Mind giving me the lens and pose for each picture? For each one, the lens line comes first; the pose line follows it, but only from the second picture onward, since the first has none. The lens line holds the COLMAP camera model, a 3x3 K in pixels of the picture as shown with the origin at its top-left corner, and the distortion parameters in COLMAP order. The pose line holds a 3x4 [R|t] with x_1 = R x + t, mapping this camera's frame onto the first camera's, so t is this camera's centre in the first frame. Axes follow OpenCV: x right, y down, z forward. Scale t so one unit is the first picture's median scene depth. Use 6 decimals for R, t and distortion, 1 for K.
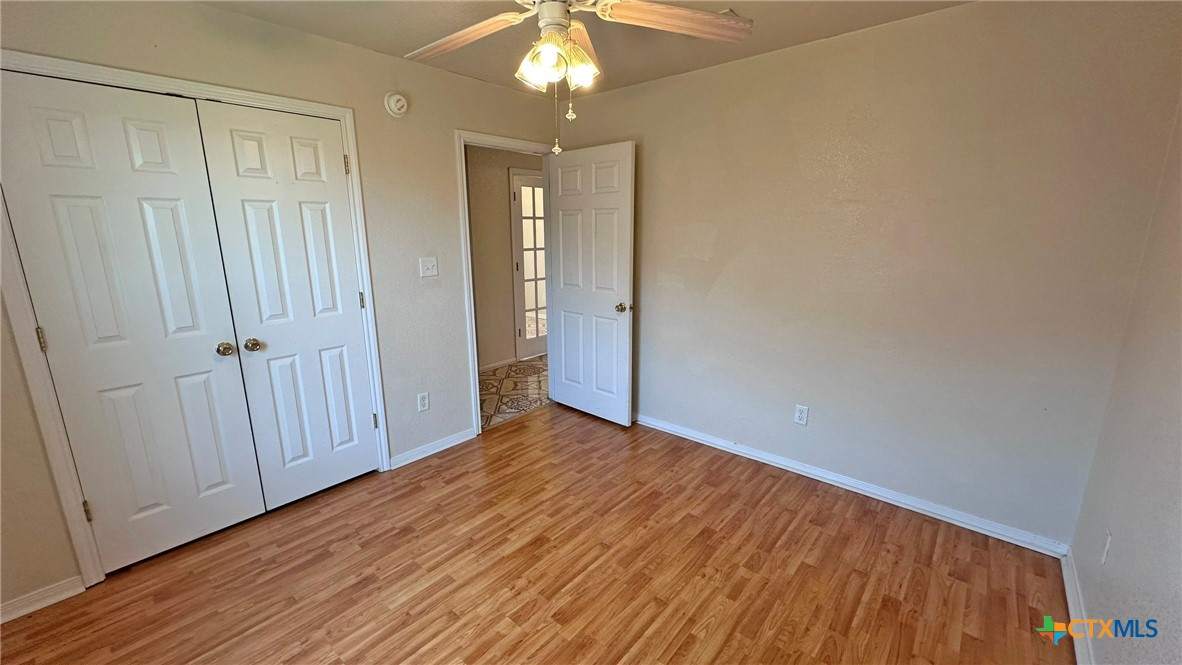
lens RADIAL K [[473.0, 0, 593.1], [0, 473.0, 326.7], [0, 0, 1]] dist [-0.002496, 0.001331]
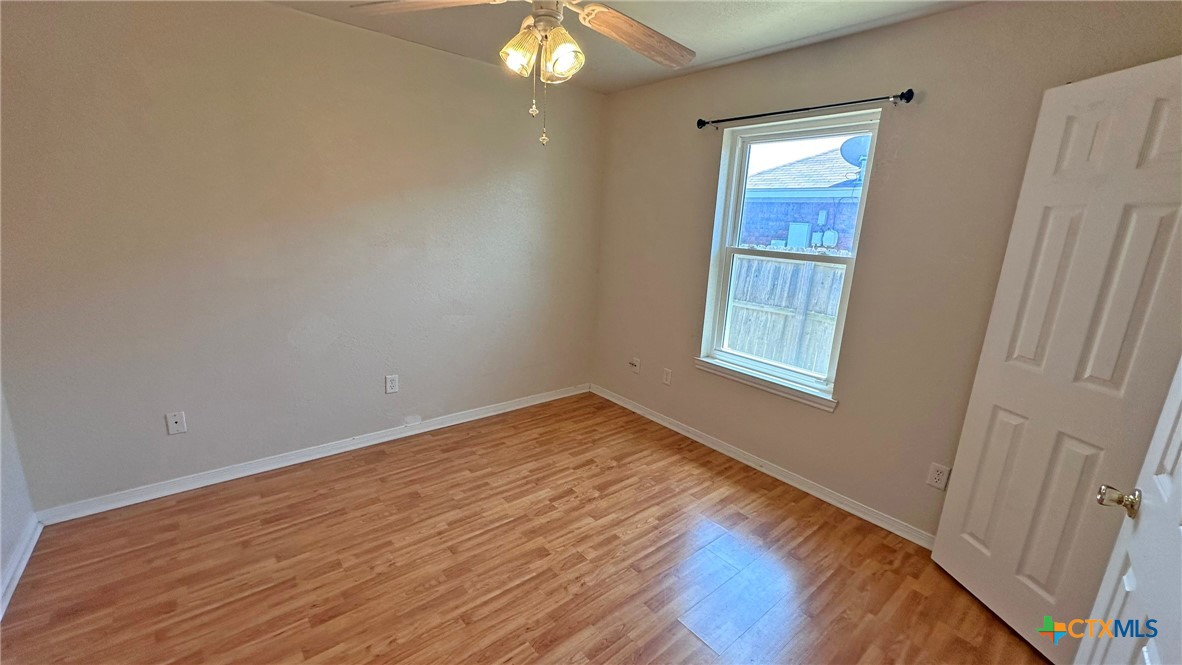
lens RADIAL K [[473.0, 0, 592.7], [0, 473.0, 333.2], [0, 0, 1]] dist [-0.002496, 0.001331]
pose [[-0.985340, -0.081326, 0.149972, -0.288318], [-0.008010, 0.900151, 0.435505, -0.339511], [-0.170416, 0.427919, -0.887606, 1.607290]]
